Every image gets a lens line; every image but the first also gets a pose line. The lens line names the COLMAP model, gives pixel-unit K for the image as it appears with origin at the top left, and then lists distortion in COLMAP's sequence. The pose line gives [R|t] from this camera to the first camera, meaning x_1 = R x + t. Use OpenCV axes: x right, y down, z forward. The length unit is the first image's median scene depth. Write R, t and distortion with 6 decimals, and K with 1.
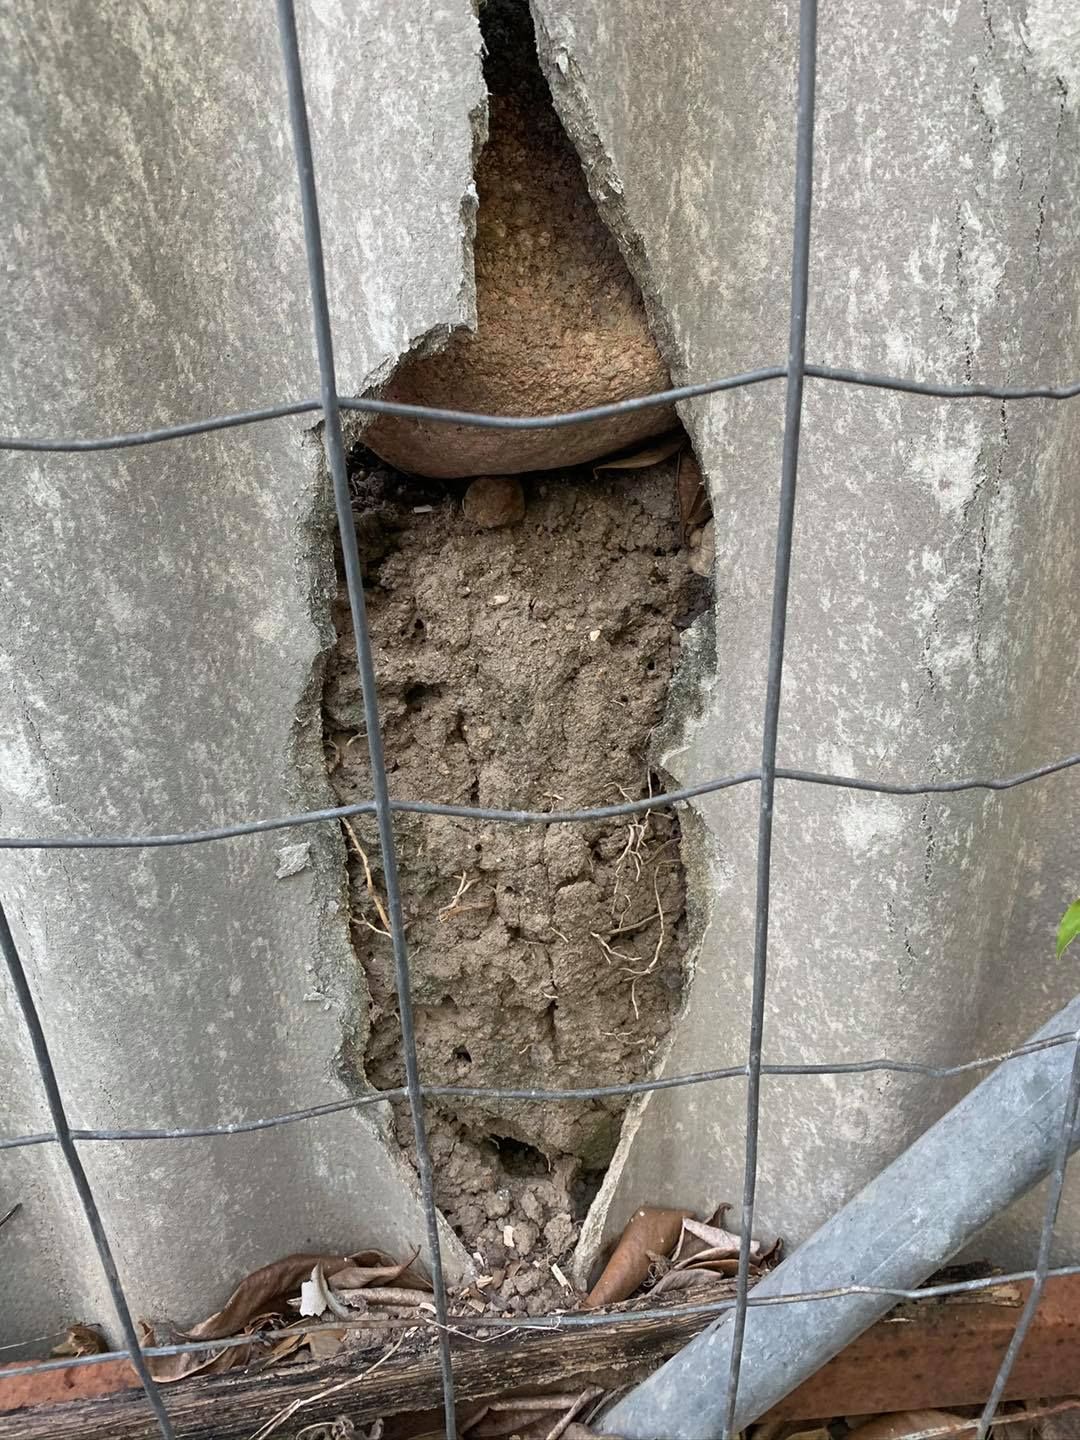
lens RADIAL K [[1144.7, 0, 540.0], [0, 1144.7, 720.0], [0, 0, 1]] dist [0.004269, 0.022570]
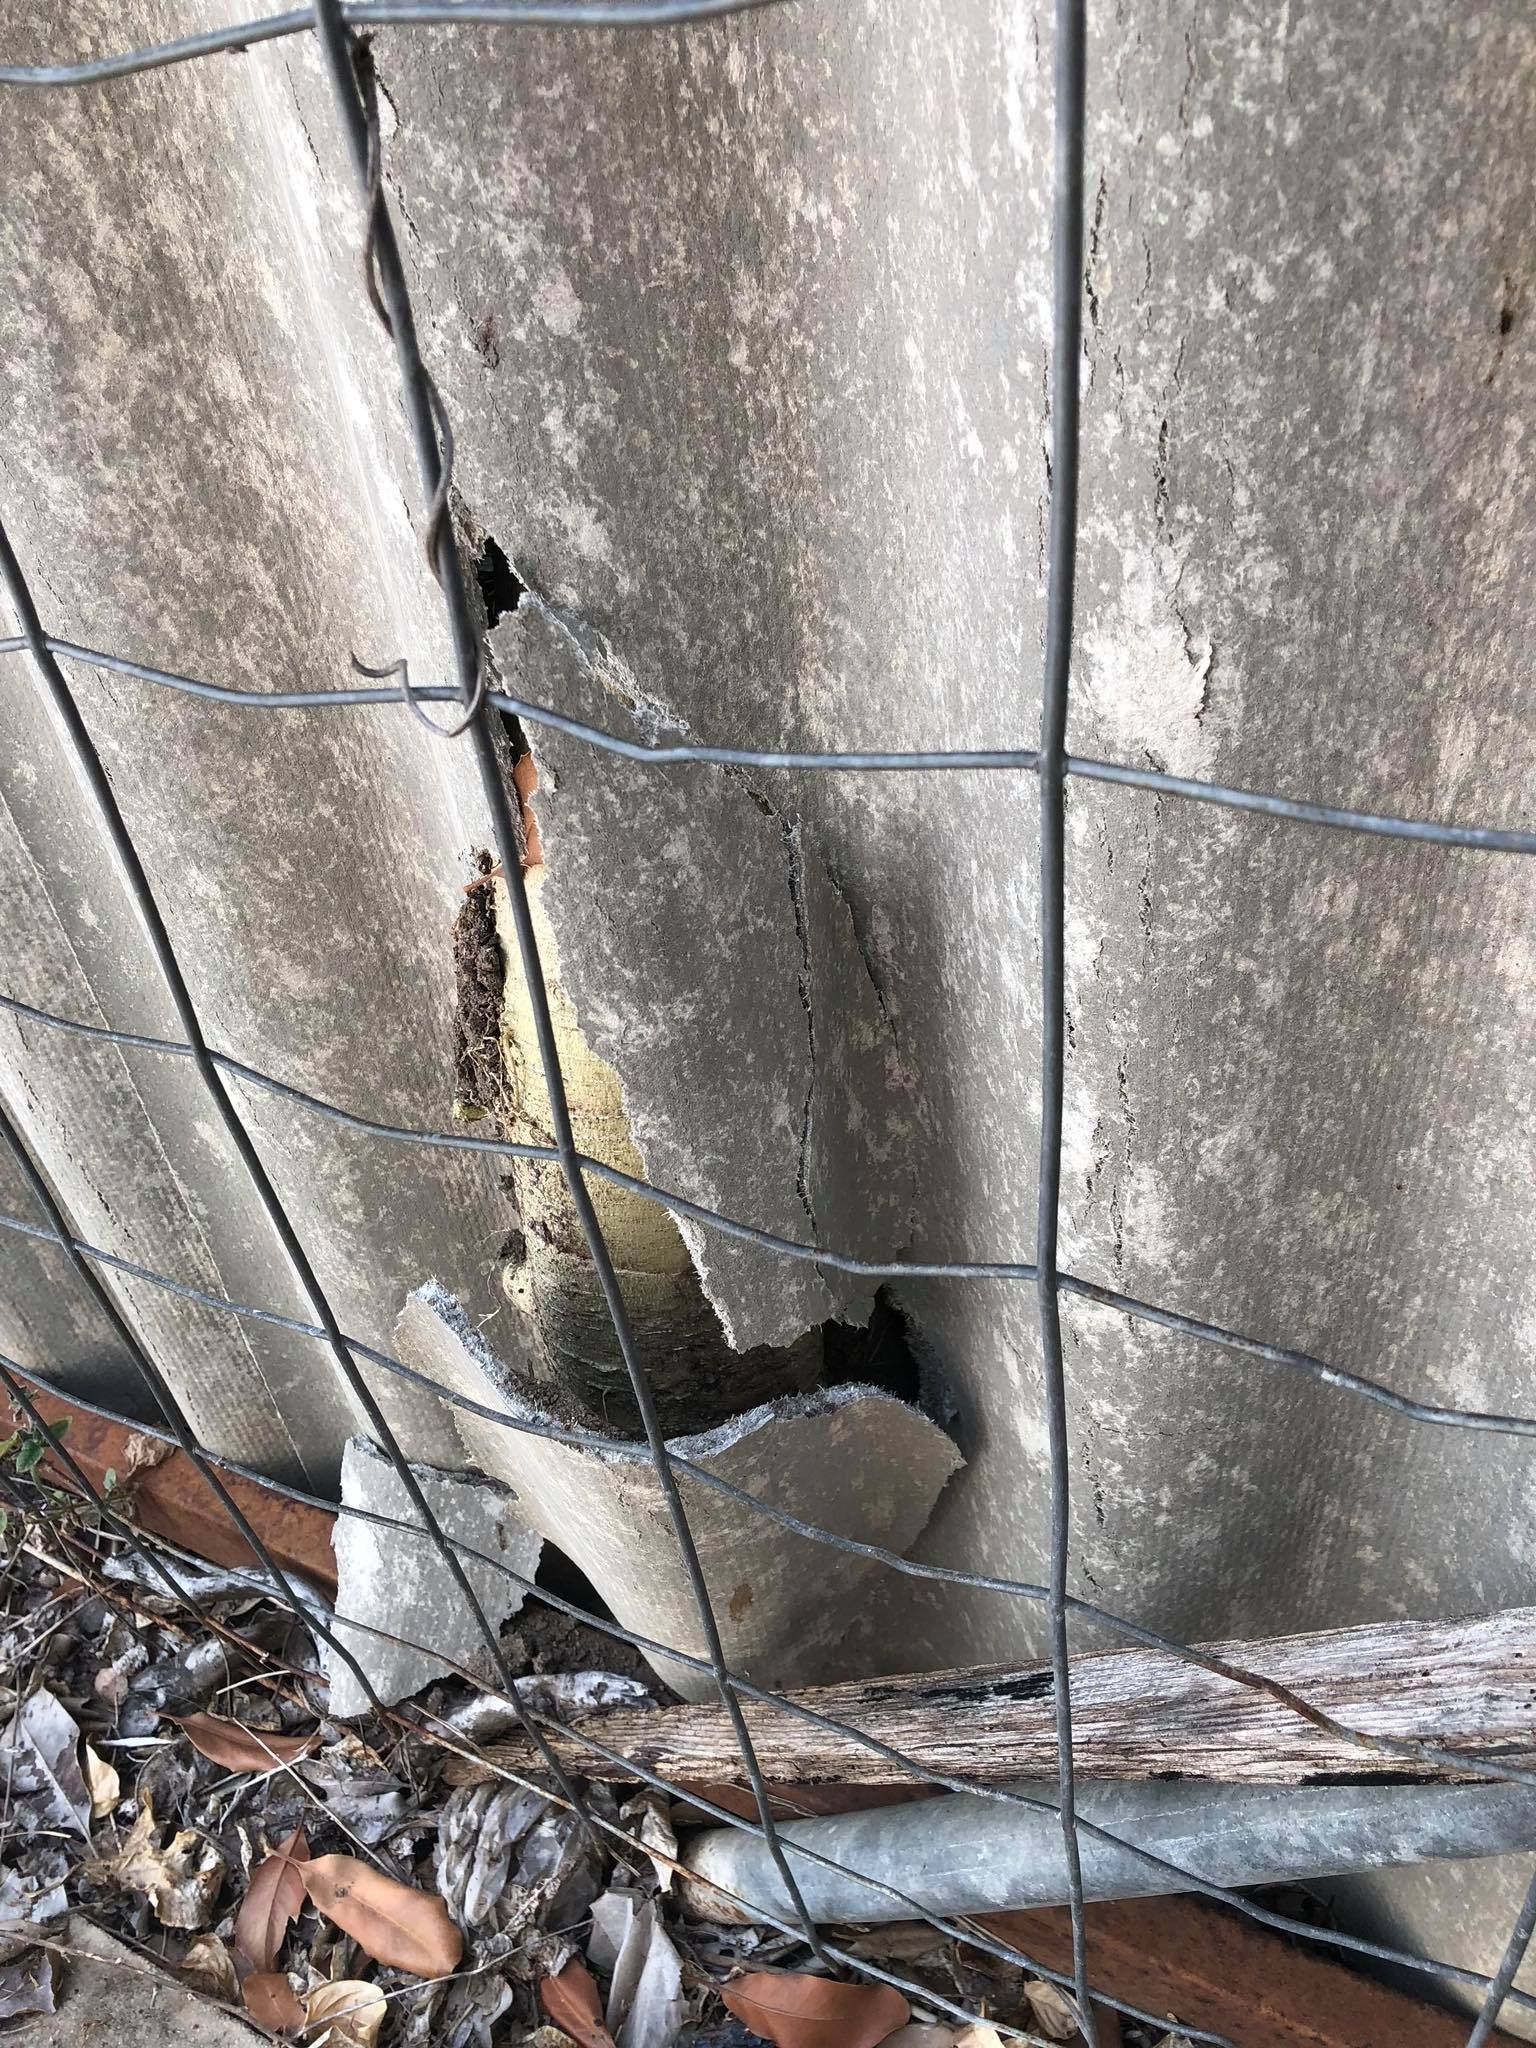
lens RADIAL K [[1749.3, 0, 768.0], [0, 1749.3, 1024.0], [0, 0, 1]] dist [0.094667, -0.149165]
pose [[0.831679, 0.297633, -0.468747, 0.754826], [-0.141685, 0.930010, 0.339127, -0.683349], [0.536875, -0.215631, 0.815640, -0.039844]]
